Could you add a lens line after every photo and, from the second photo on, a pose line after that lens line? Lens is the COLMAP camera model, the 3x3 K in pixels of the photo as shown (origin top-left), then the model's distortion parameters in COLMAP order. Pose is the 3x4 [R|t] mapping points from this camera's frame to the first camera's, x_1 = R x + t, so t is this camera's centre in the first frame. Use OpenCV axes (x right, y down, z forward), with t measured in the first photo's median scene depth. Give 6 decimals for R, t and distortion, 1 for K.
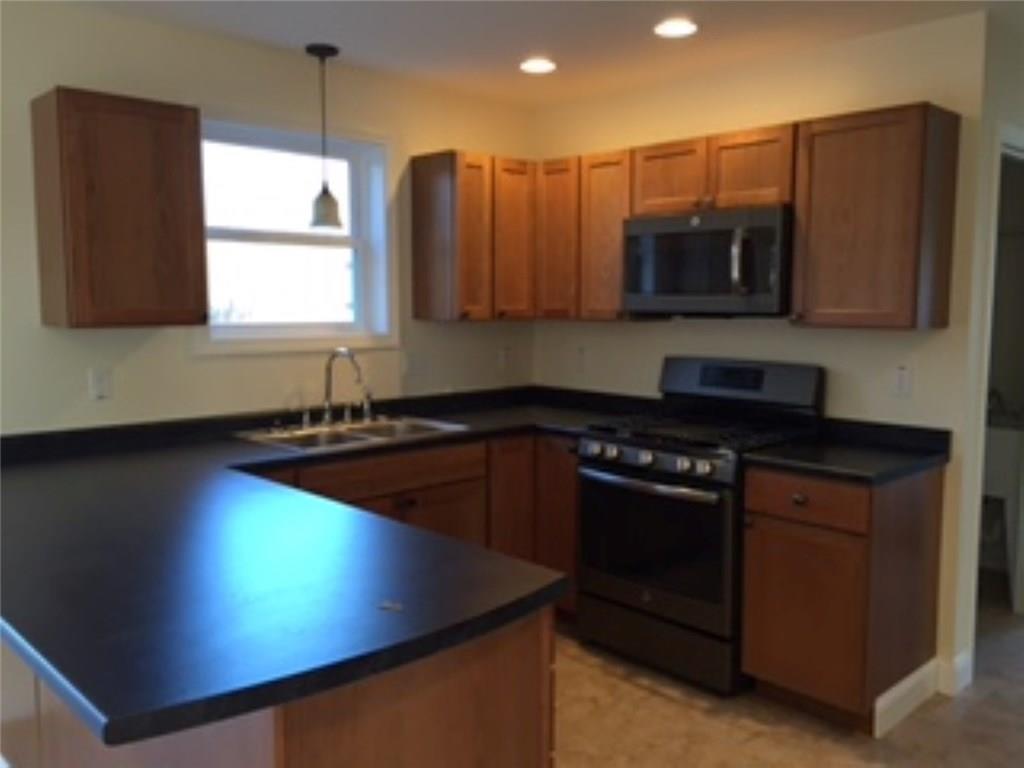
lens RADIAL K [[859.9, 0, 512.0], [0, 859.9, 384.0], [0, 0, 1]] dist [0.009371, 0.004861]
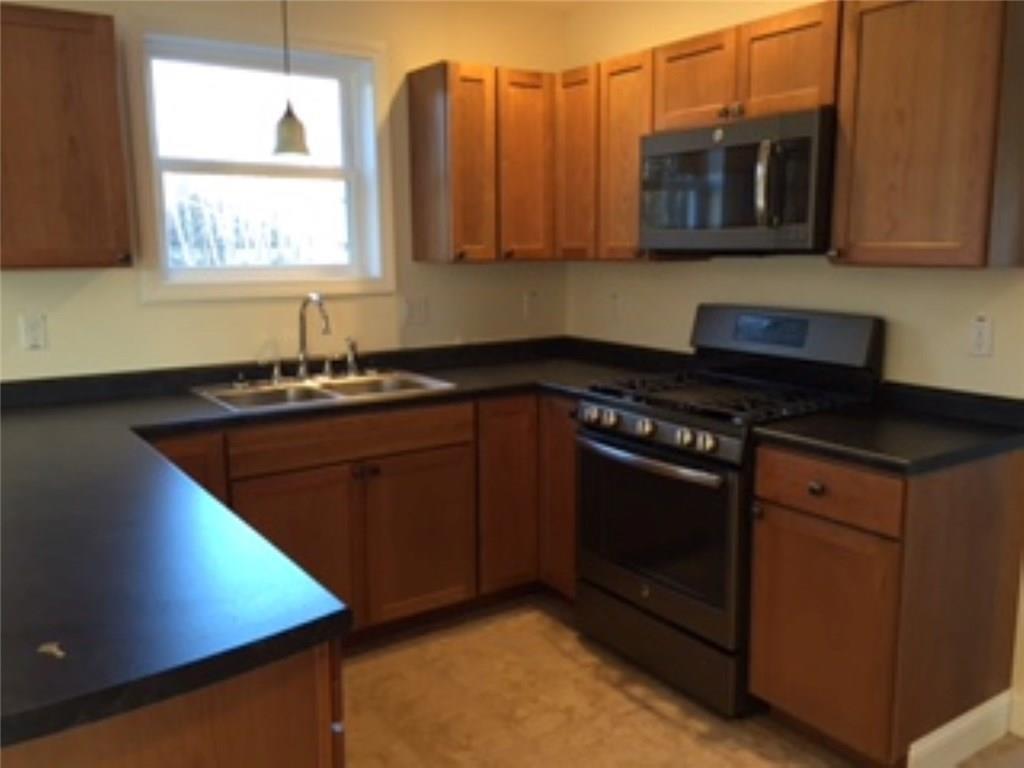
lens RADIAL K [[863.1, 0, 512.0], [0, 863.1, 384.0], [0, 0, 1]] dist [0.060210, -0.097760]
pose [[0.985667, 0.017905, -0.167752, 0.159766], [-0.007028, 0.997847, 0.065209, -0.008558], [0.168559, -0.063095, 0.983670, 0.151461]]
